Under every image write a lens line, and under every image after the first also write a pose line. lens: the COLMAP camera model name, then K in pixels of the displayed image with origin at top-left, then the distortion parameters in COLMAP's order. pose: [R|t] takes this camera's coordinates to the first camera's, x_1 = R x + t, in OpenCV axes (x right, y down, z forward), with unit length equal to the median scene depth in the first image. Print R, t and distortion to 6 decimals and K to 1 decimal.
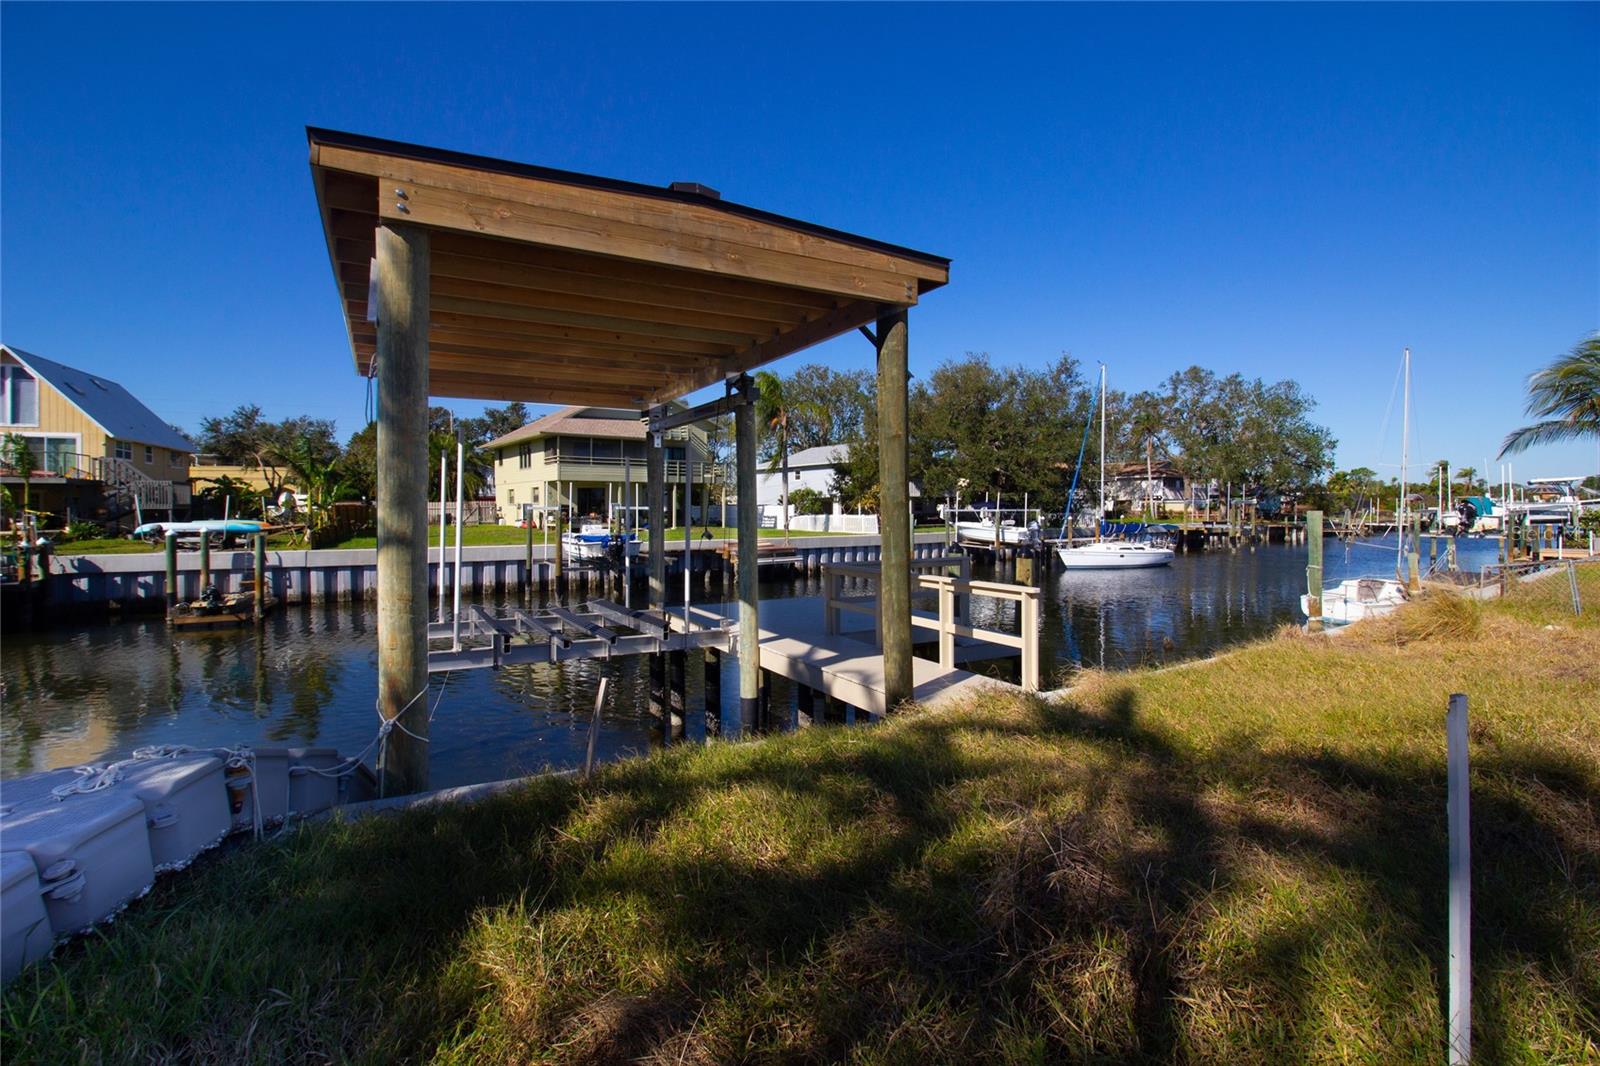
lens RADIAL K [[735.6, 0, 798.1], [0, 735.6, 517.9], [0, 0, 1]] dist [0.000283, -0.013595]
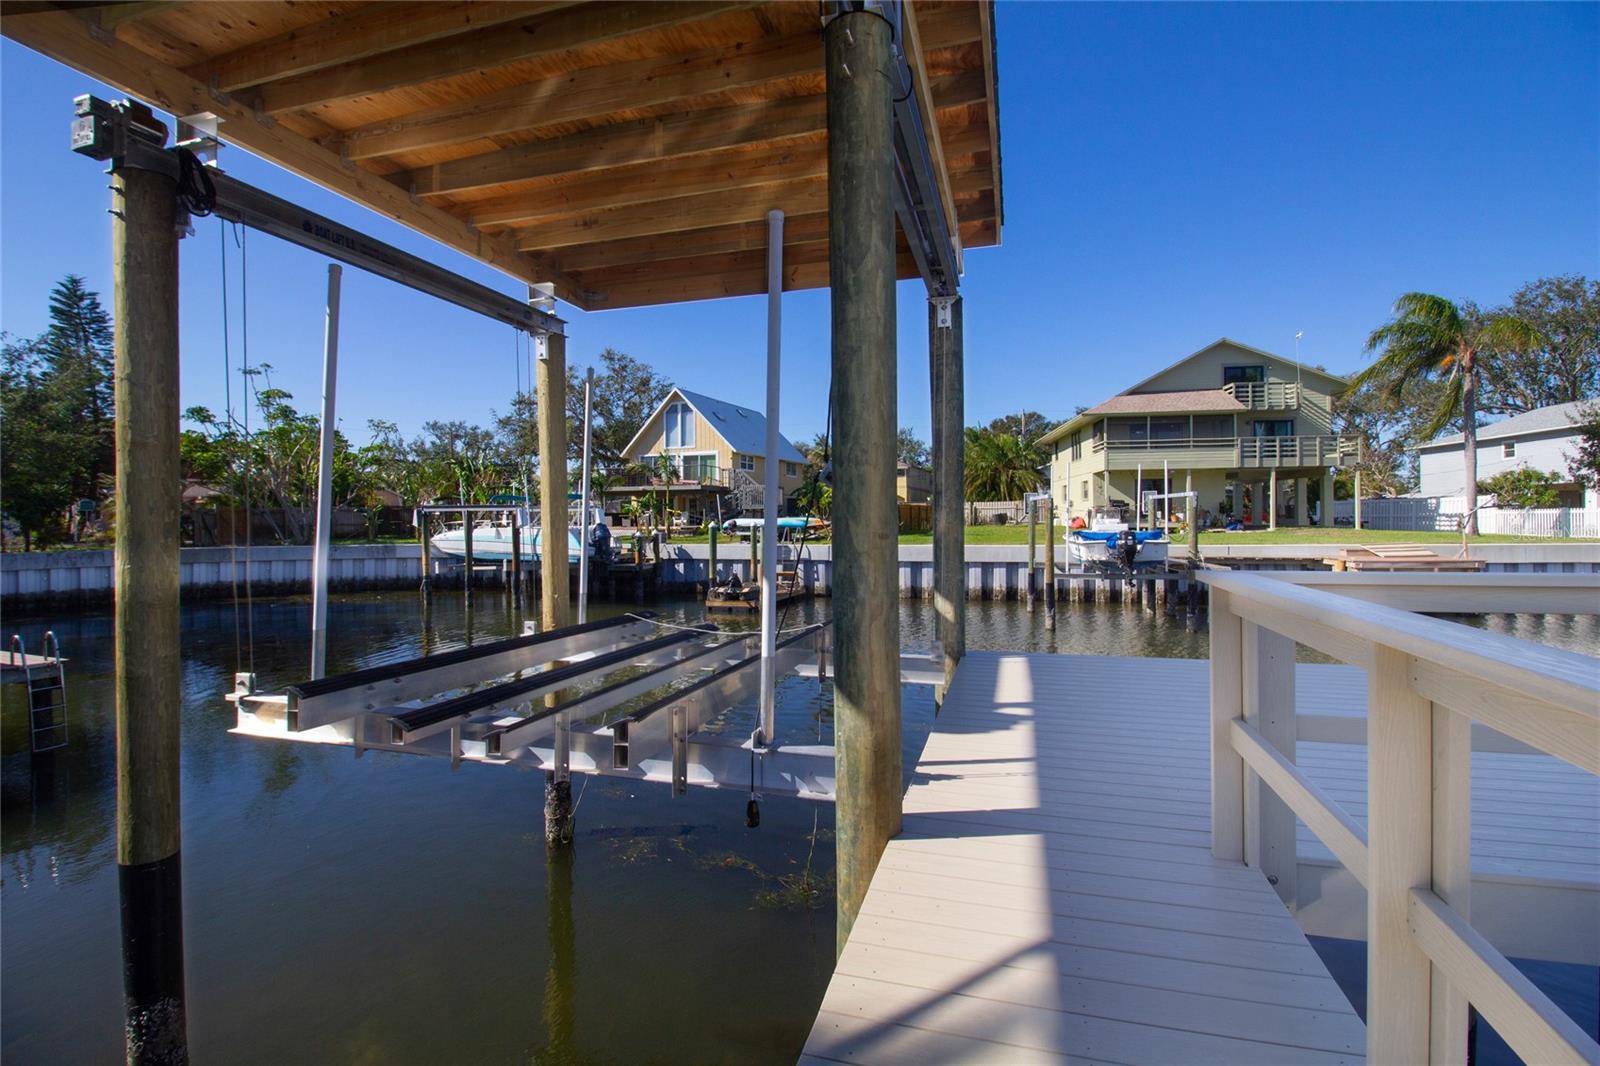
lens RADIAL K [[735.6, 0, 798.1], [0, 735.6, 517.9], [0, 0, 1]] dist [0.000283, -0.013595]
pose [[0.698527, -0.005244, -0.715565, 0.026095], [-0.001158, 0.999964, -0.008459, 0.009705], [0.715583, 0.006737, 0.698495, 0.154926]]
